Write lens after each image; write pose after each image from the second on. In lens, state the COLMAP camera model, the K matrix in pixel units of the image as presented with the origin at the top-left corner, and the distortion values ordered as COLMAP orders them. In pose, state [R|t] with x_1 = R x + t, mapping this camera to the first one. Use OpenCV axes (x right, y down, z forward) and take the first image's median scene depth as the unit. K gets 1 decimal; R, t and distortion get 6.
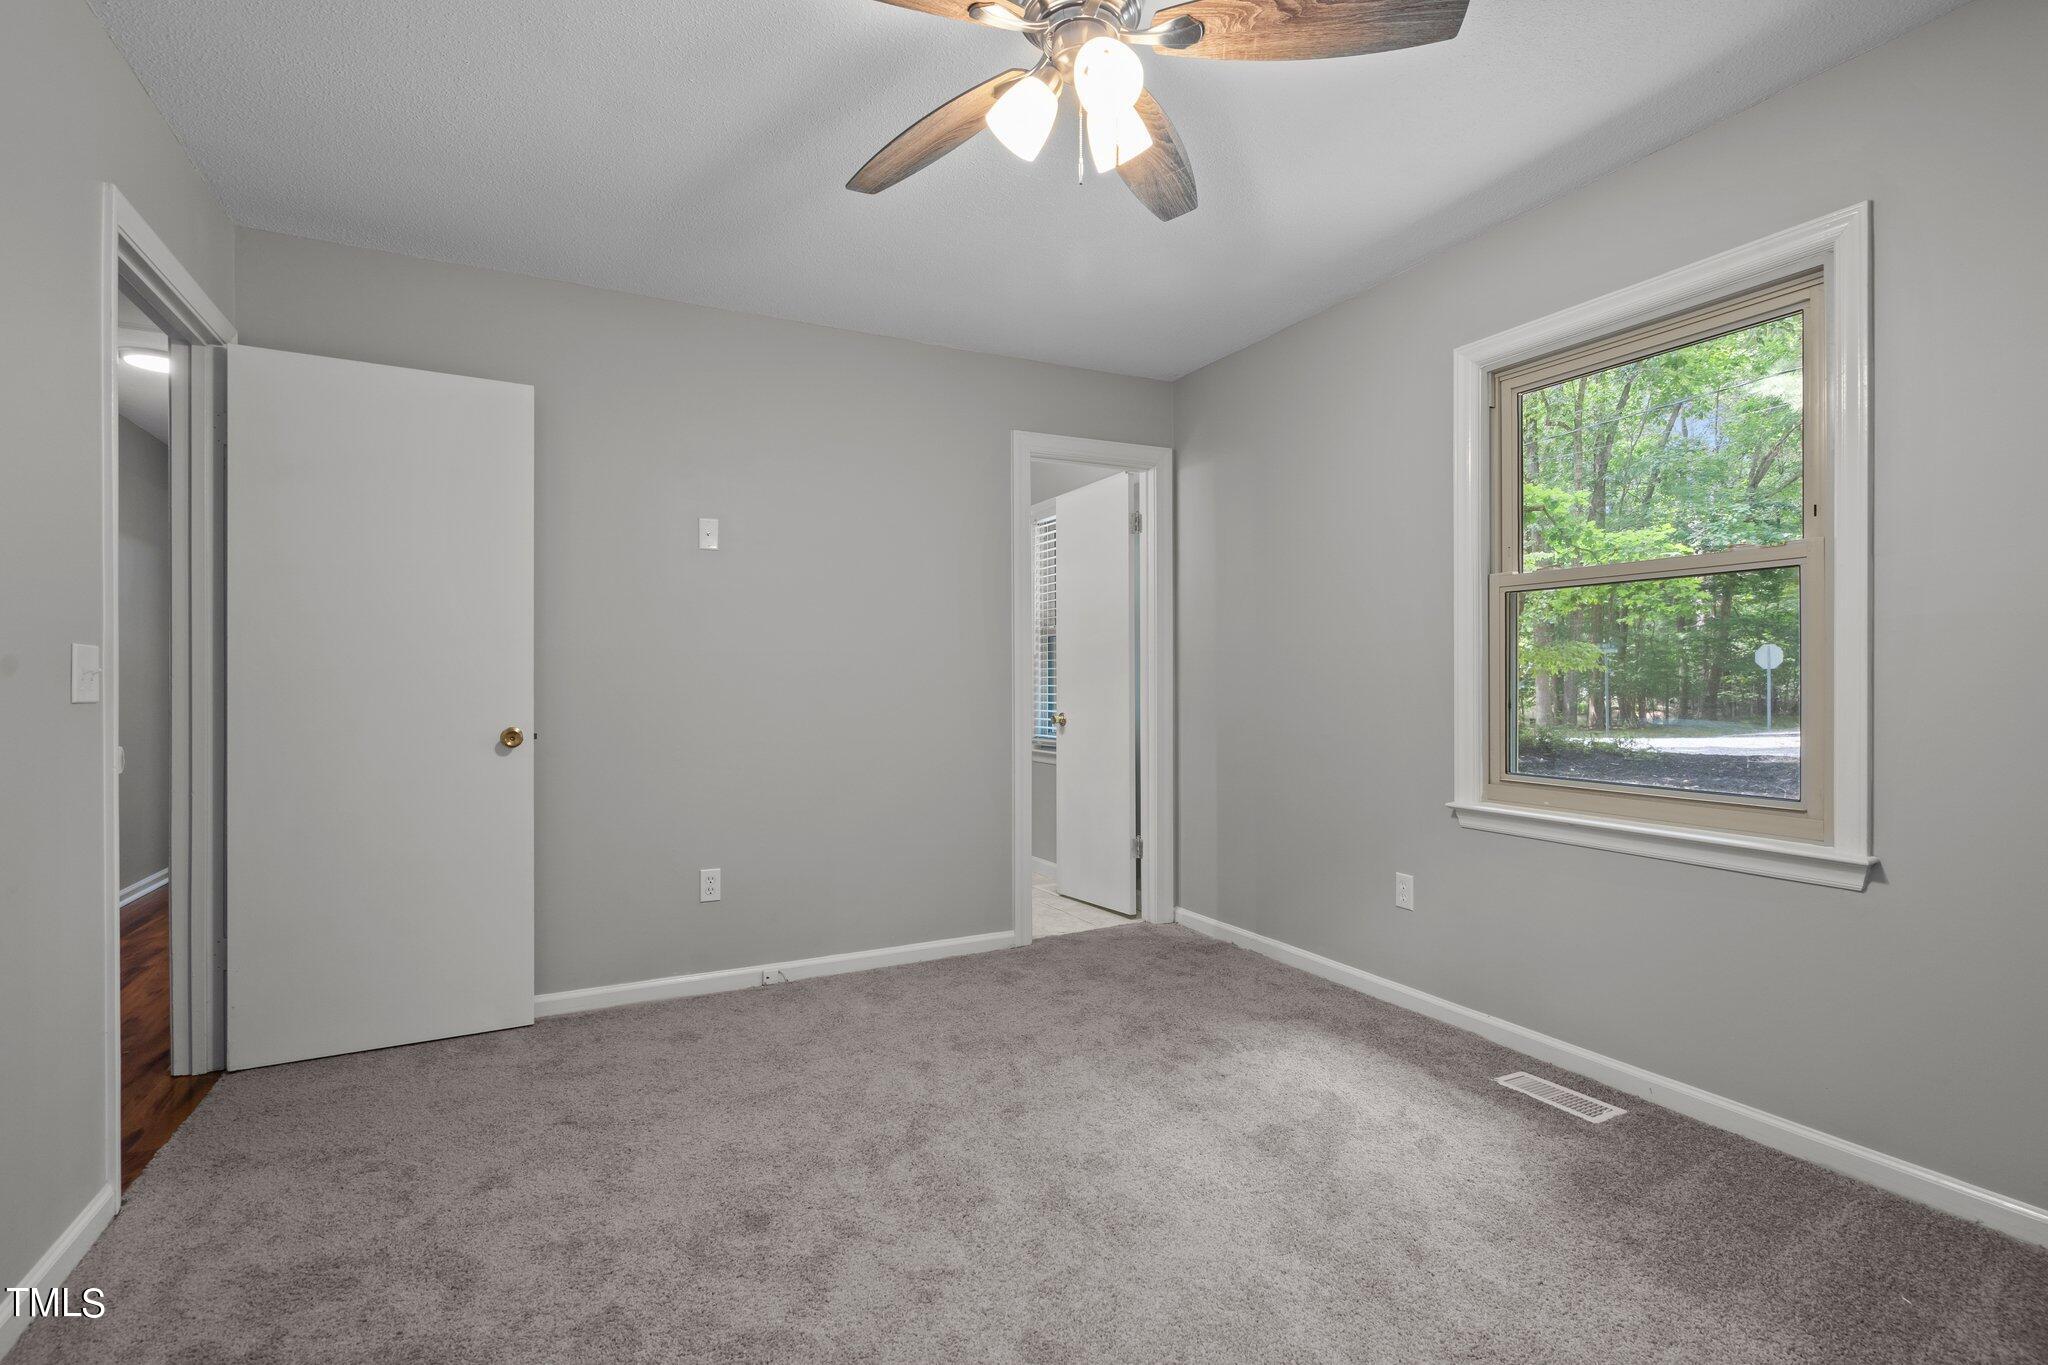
lens RADIAL K [[950.2, 0, 1017.0], [0, 950.2, 688.3], [0, 0, 1]] dist [-0.003349, 0.002448]
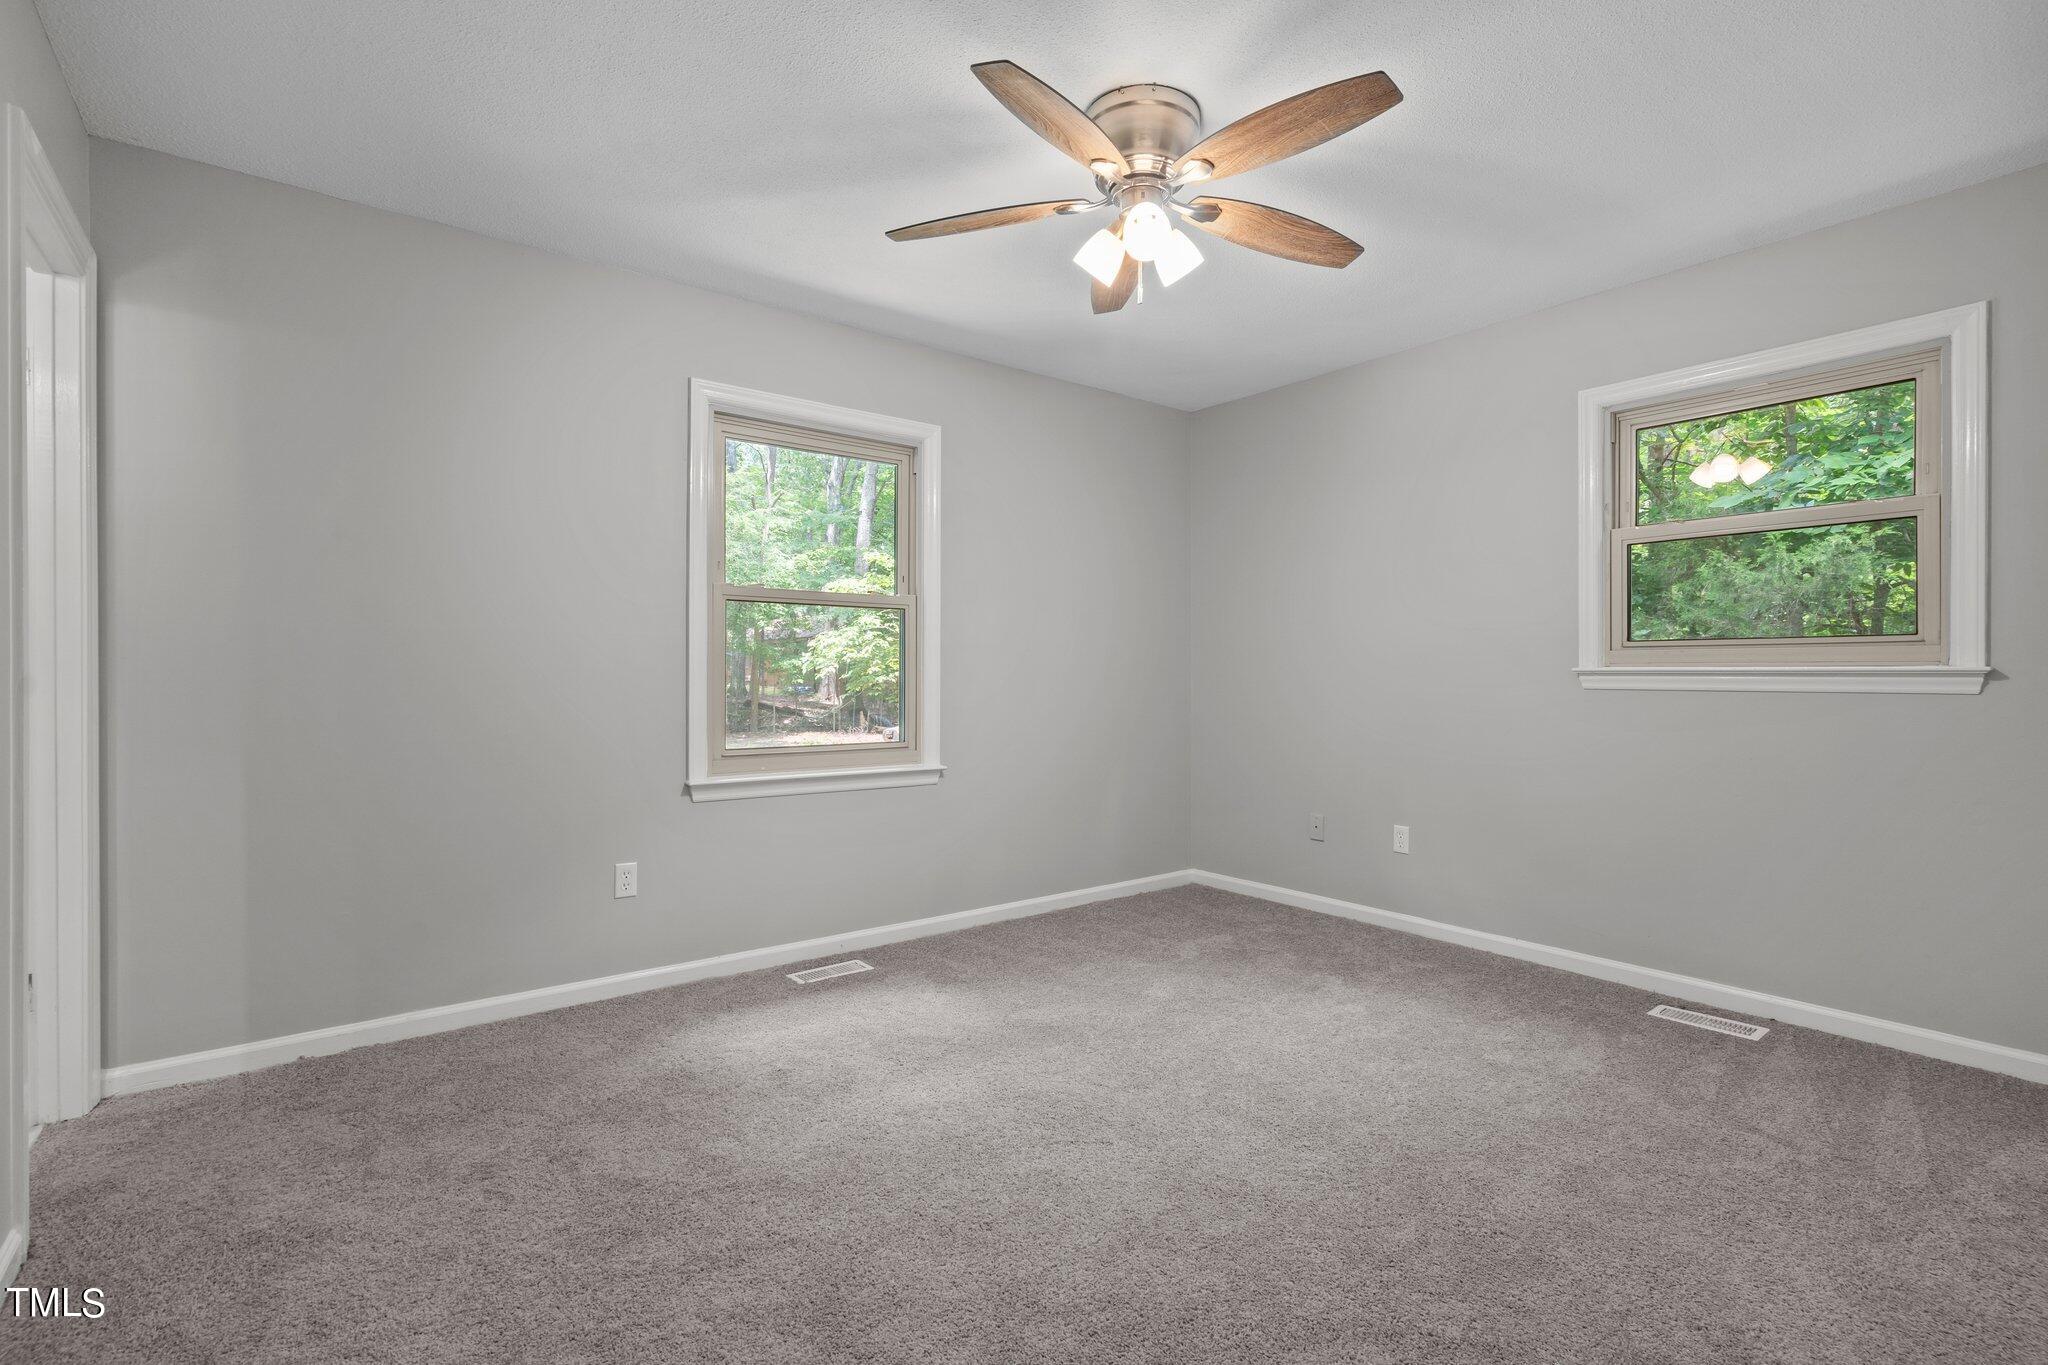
lens RADIAL K [[950.2, 0, 1034.7], [0, 950.2, 672.5], [0, 0, 1]] dist [-0.003349, 0.002448]
pose [[-0.201852, 0.000955, 0.979416, -0.784718], [0.002082, 0.999998, -0.000546, -0.007358], [-0.979414, 0.001929, -0.201854, 0.905383]]
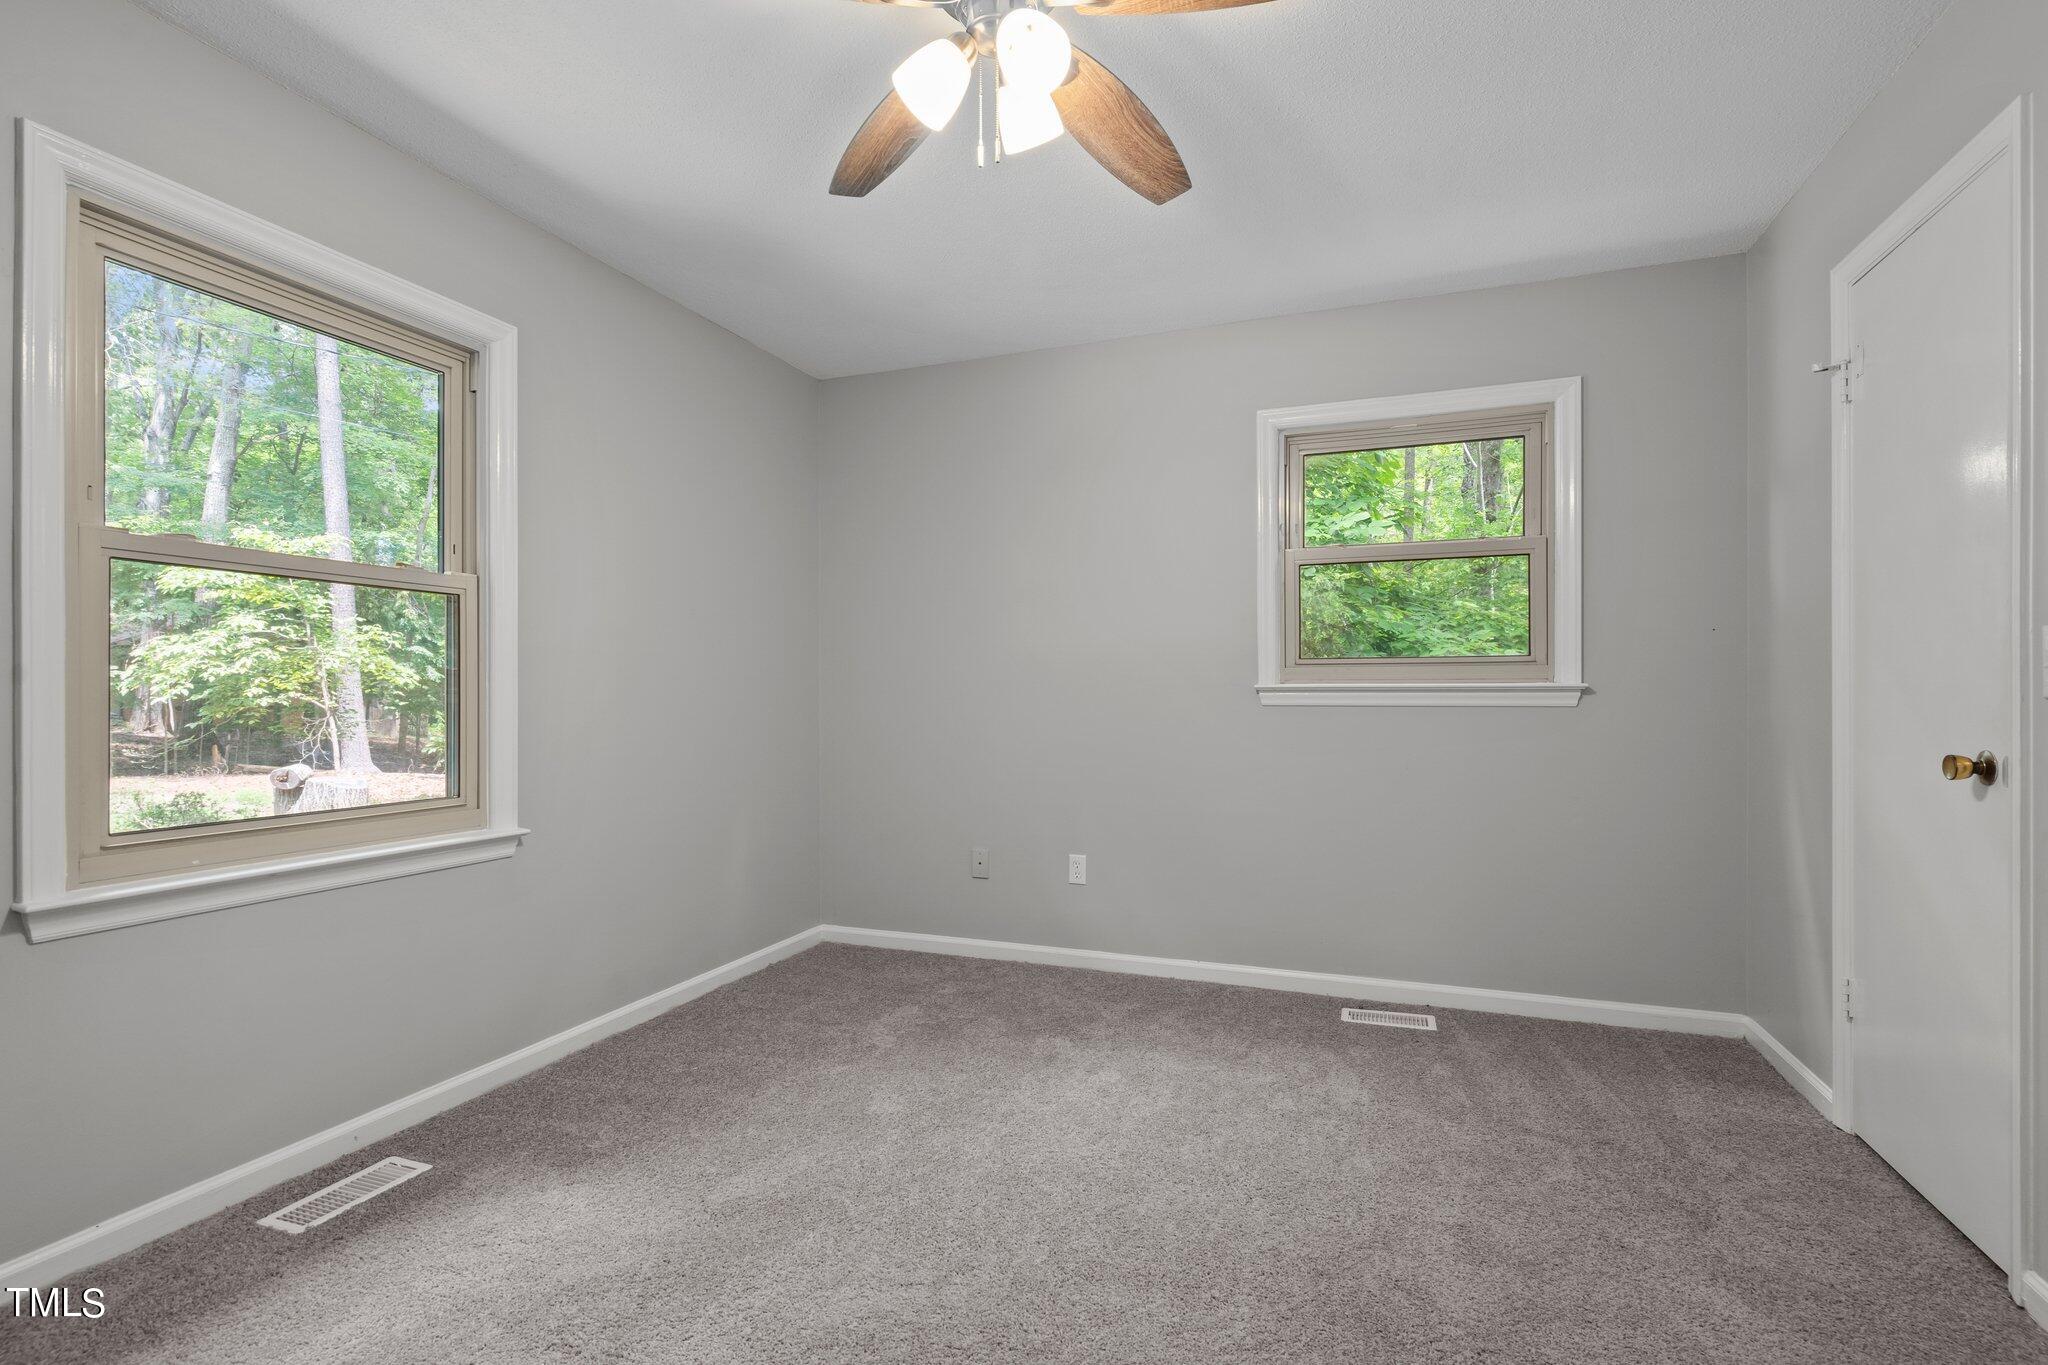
lens RADIAL K [[950.2, 0, 1035.7], [0, 950.2, 691.9], [0, 0, 1]] dist [-0.003349, 0.002448]
pose [[-0.682920, 0.002265, 0.730490, -0.413084], [0.005284, 0.999984, 0.001839, -0.007161], [-0.730474, 0.005116, -0.682921, 1.033214]]
